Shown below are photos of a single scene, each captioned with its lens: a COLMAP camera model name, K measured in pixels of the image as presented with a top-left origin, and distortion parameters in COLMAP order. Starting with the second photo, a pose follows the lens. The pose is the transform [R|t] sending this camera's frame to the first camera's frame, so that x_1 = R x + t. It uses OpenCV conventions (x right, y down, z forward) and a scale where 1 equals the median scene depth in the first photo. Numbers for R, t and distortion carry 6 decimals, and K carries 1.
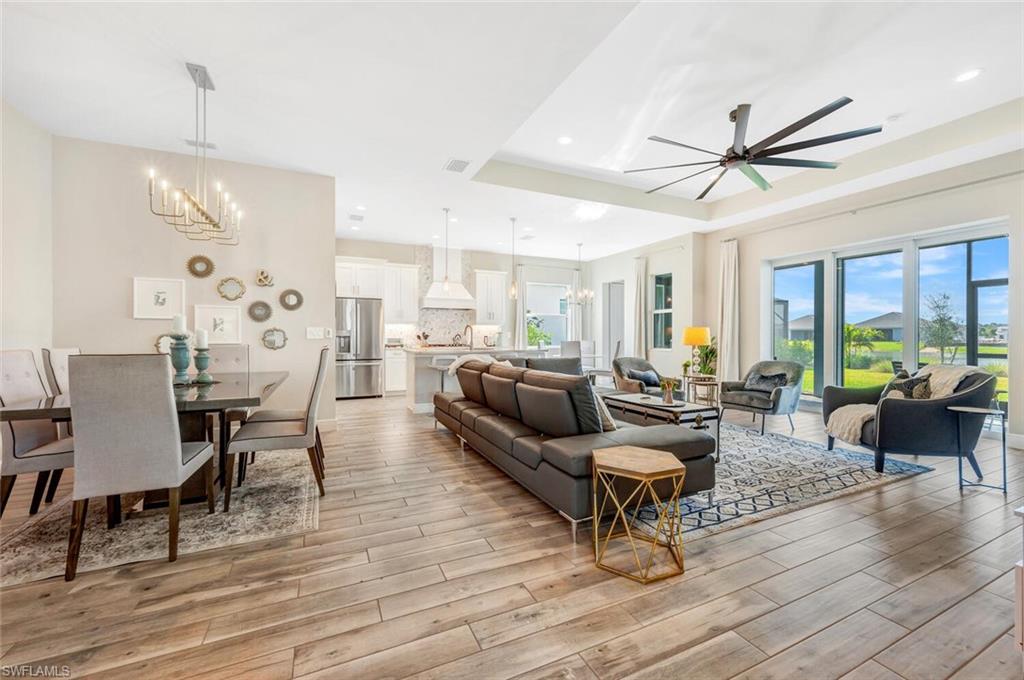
lens RADIAL K [[413.2, 0, 512.0], [0, 413.2, 340.0], [0, 0, 1]] dist [0.000190, 0.000003]
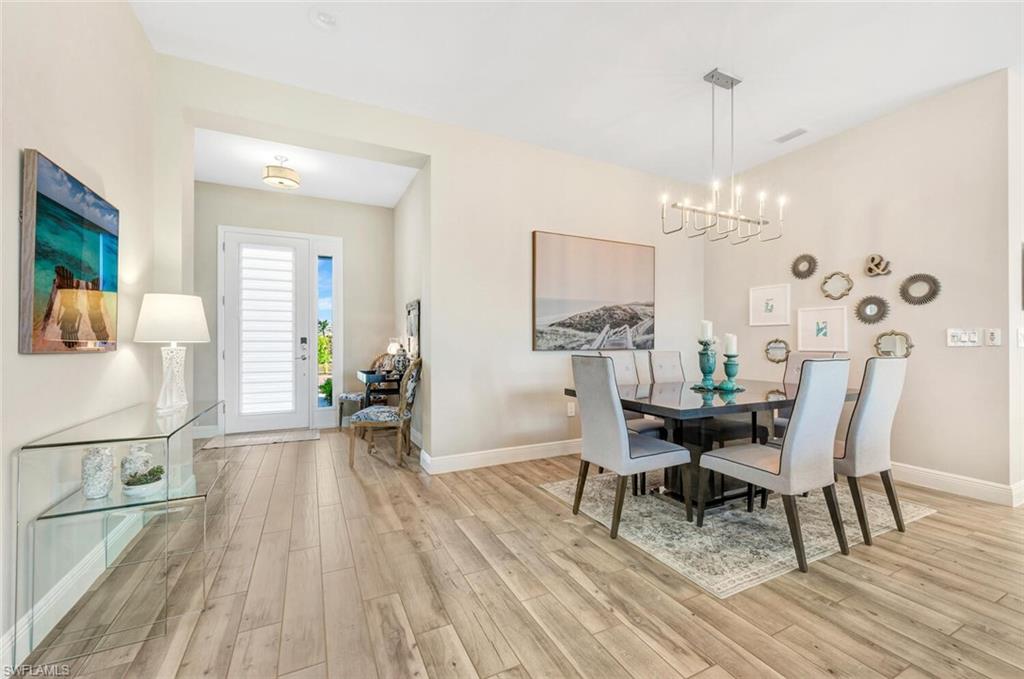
lens RADIAL K [[413.2, 0, 512.0], [0, 413.2, 339.5], [0, 0, 1]] dist [0.000190, 0.000003]
pose [[0.016272, -0.007975, -0.999836, 0.157238], [-0.008842, 0.999928, -0.008120, -0.002028], [0.999829, 0.008973, 0.016201, 0.338955]]
